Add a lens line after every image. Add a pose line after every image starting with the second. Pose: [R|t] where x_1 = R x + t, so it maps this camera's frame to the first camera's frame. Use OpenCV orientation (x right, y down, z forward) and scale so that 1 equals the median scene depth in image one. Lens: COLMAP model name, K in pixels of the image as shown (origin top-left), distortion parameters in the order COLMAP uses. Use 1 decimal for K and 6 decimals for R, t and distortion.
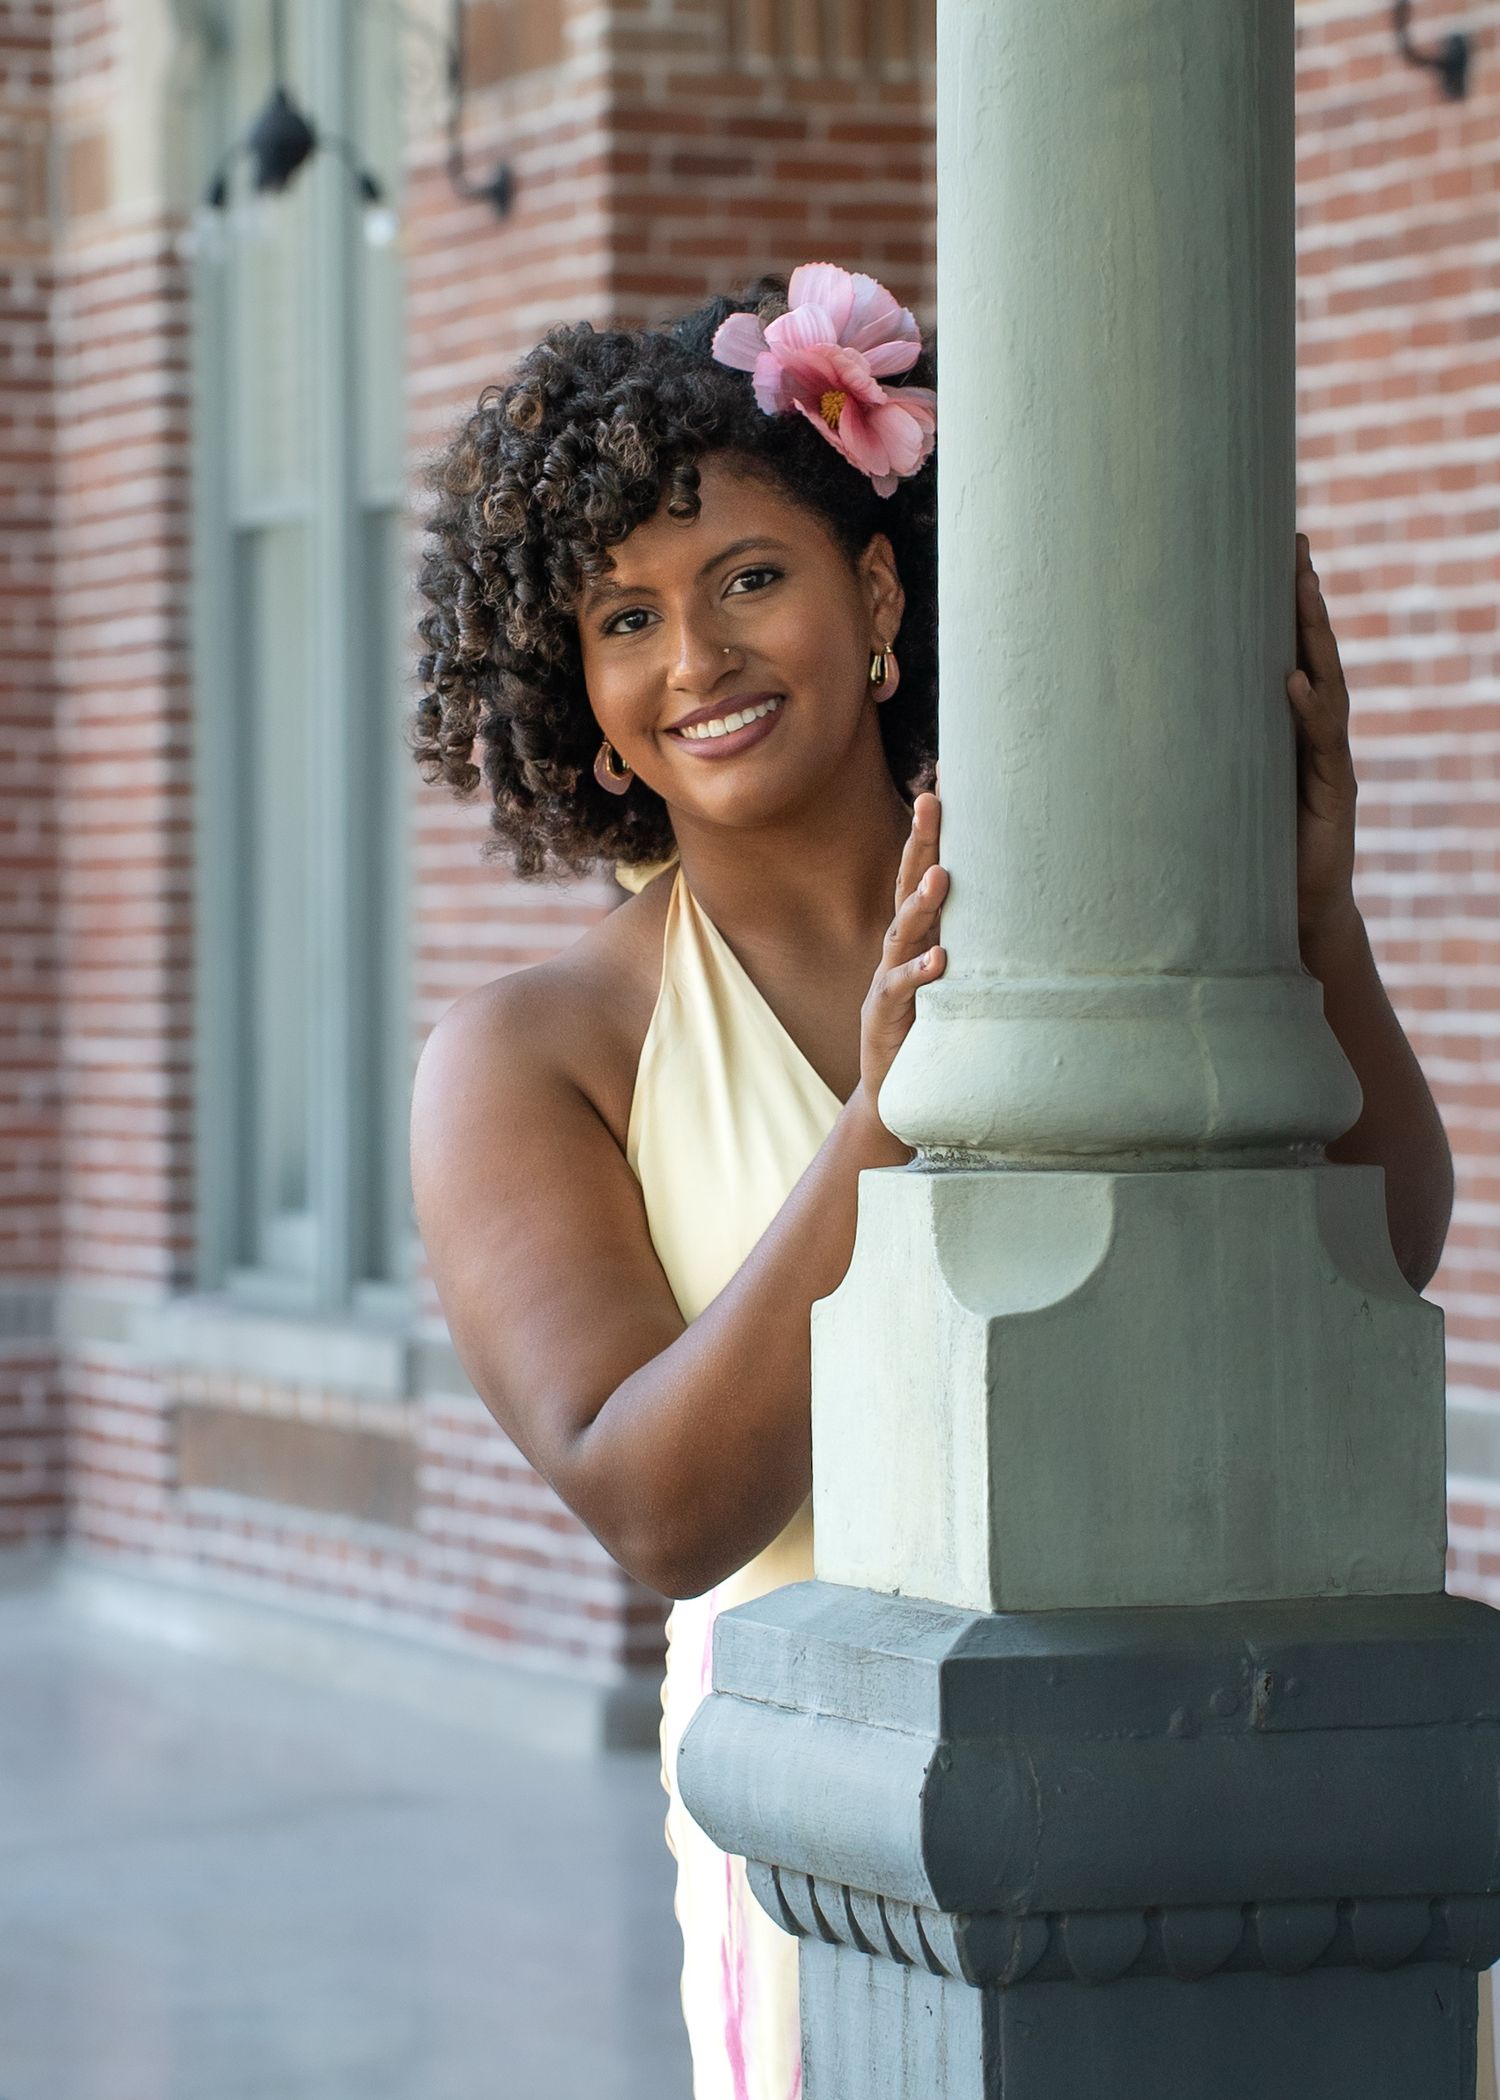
lens RADIAL K [[8837.8, 0, 741.4], [0, 8837.8, 1055.1], [0, 0, 1]] dist [0.087395, 0.000000]
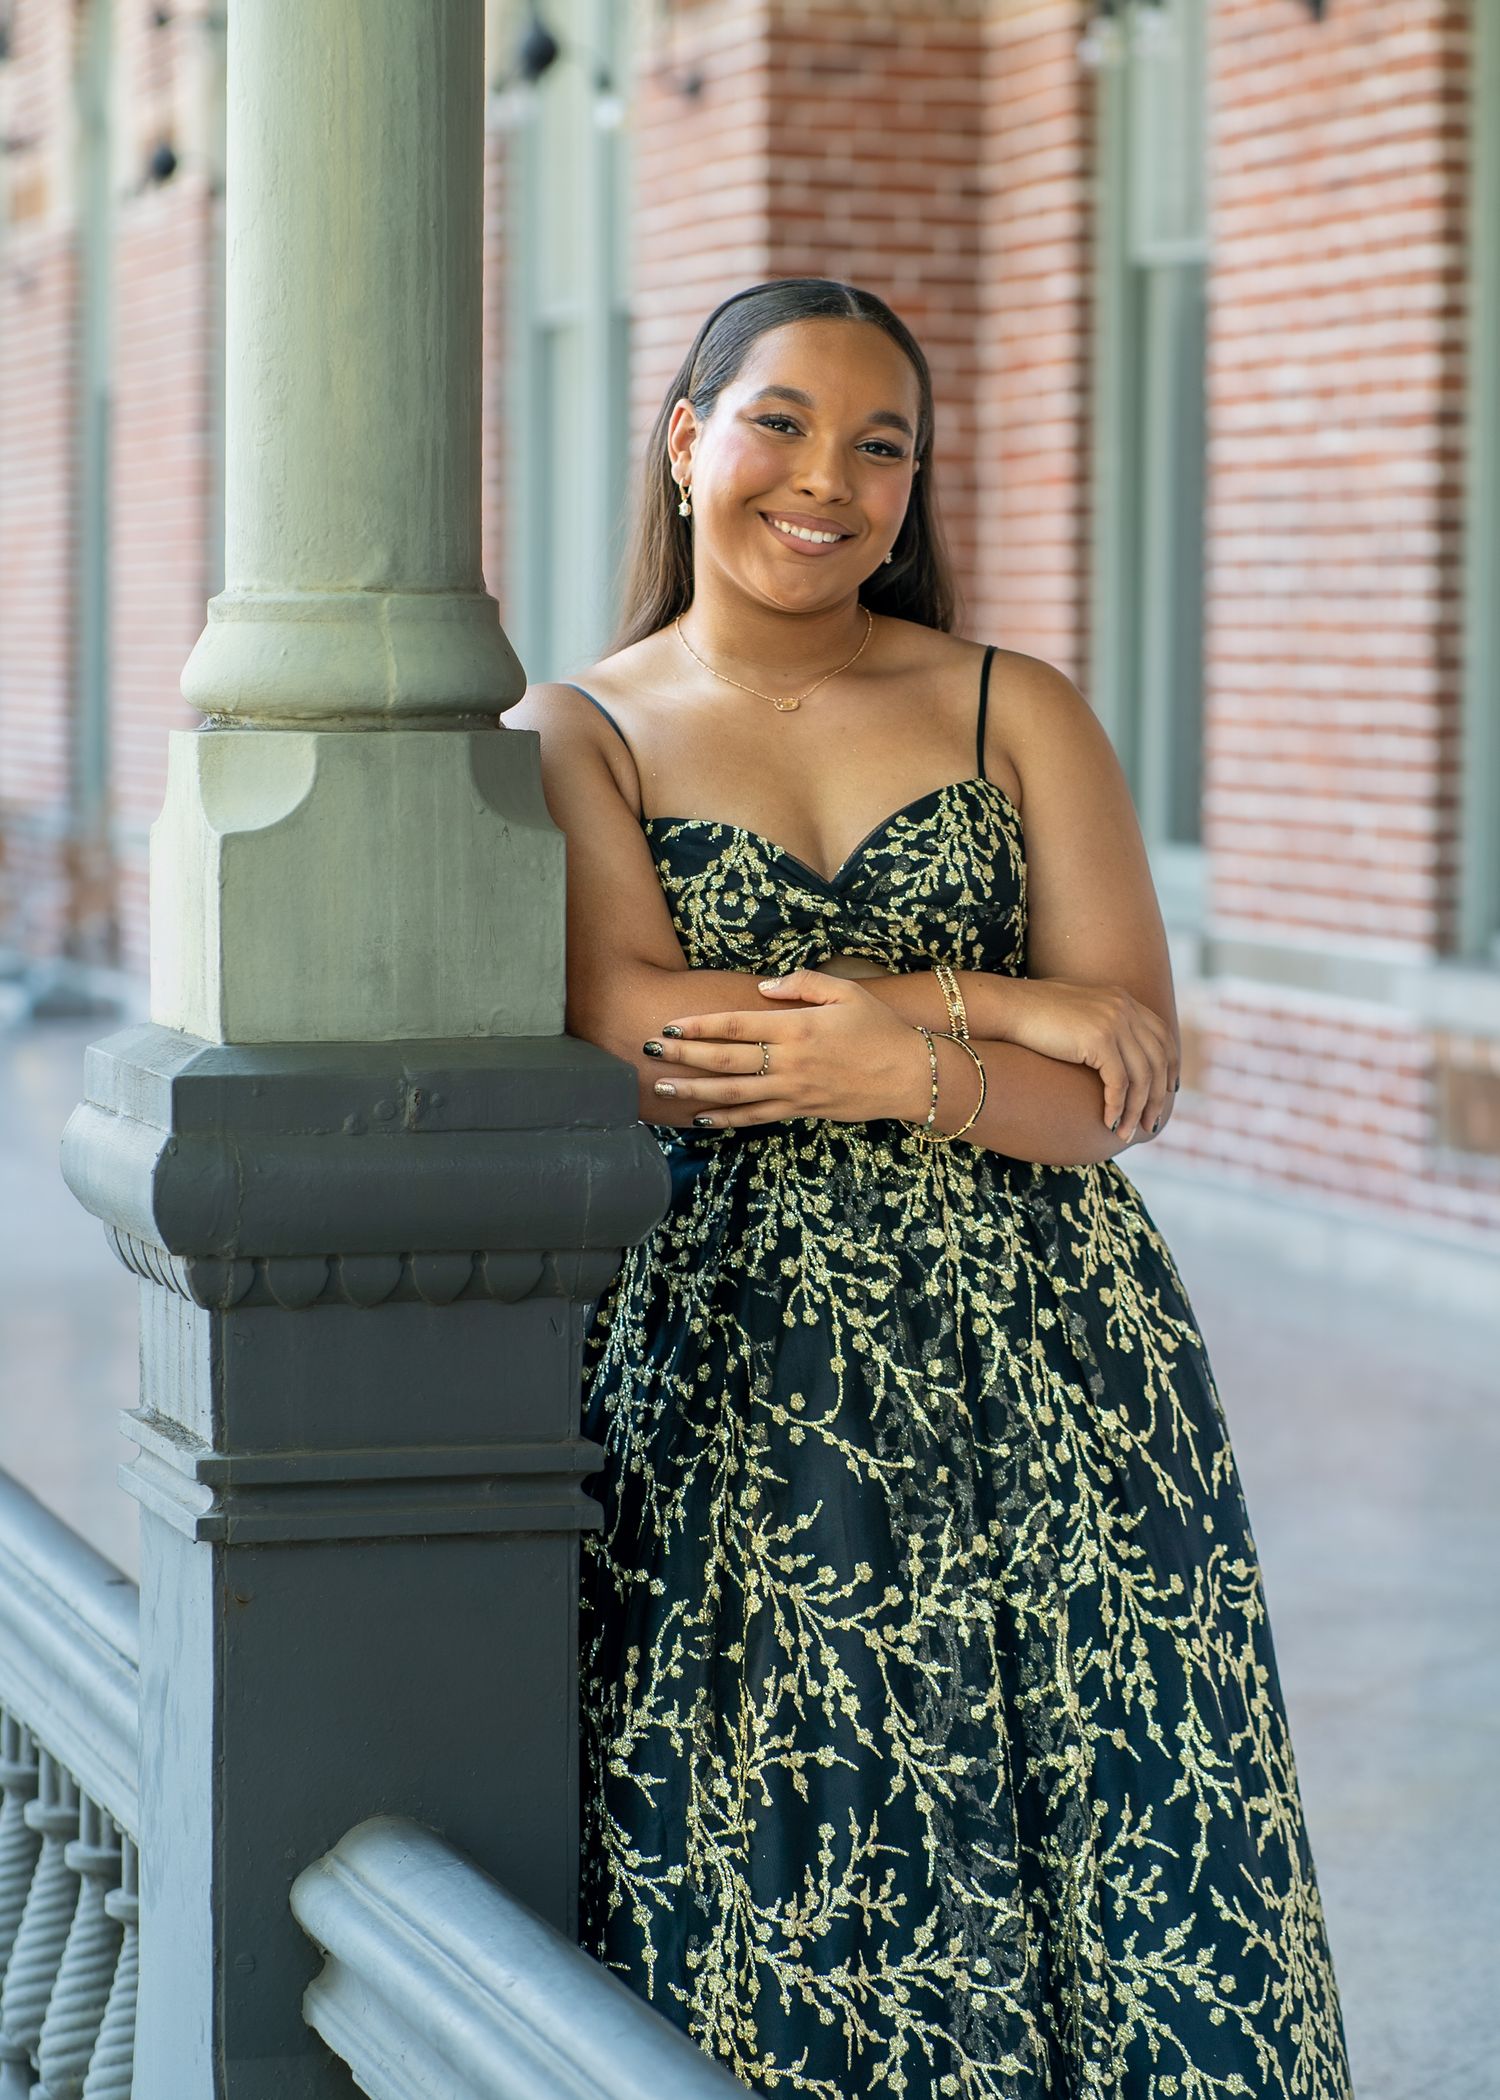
lens RADIAL K [[6119.0, 0, 761.7], [0, 6119.0, 1047.9], [0, 0, 1]] dist [-0.020863, 0.000000]
pose [[0.998609, 0.015206, -0.050486, 0.160621], [-0.012378, 0.998362, 0.055864, 0.008194], [0.051252, -0.055162, 0.997161, 0.034941]]
